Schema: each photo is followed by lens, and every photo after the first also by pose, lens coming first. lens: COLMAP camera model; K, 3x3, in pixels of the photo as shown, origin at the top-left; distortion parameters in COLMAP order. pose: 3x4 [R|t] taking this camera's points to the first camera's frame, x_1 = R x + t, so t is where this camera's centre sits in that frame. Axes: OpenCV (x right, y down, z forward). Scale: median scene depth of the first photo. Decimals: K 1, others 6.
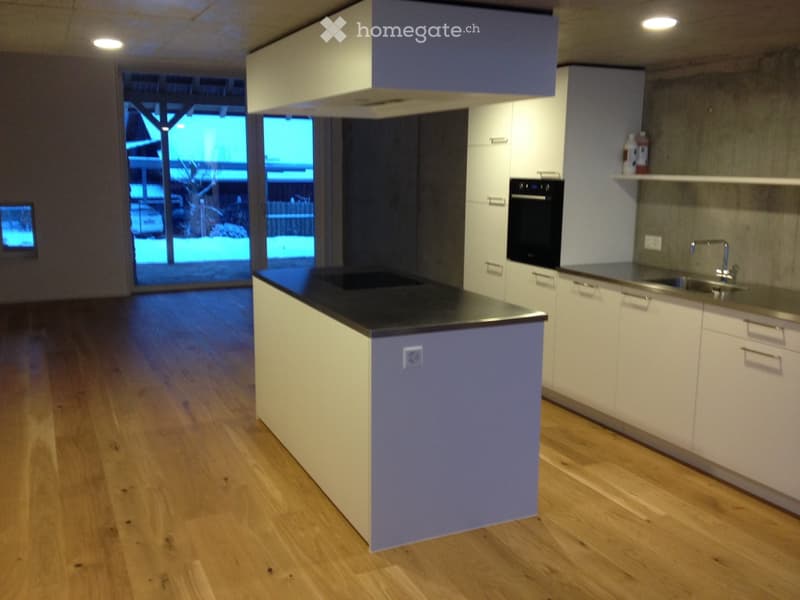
lens RADIAL K [[744.6, 0, 400.0], [0, 744.6, 300.0], [0, 0, 1]] dist [0.097334, -0.219804]
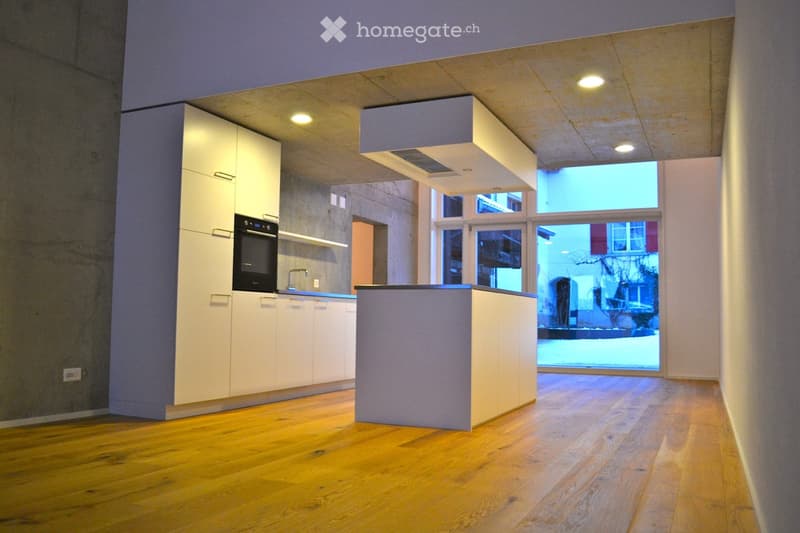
lens RADIAL K [[654.9, 0, 400.0], [0, 654.9, 266.5], [0, 0, 1]] dist [-0.087556, 0.012747]
pose [[-0.627879, 0.042219, 0.777165, -0.856280], [0.122196, 0.991492, 0.044862, -0.117243], [-0.768658, 0.123135, -0.627696, 1.660817]]
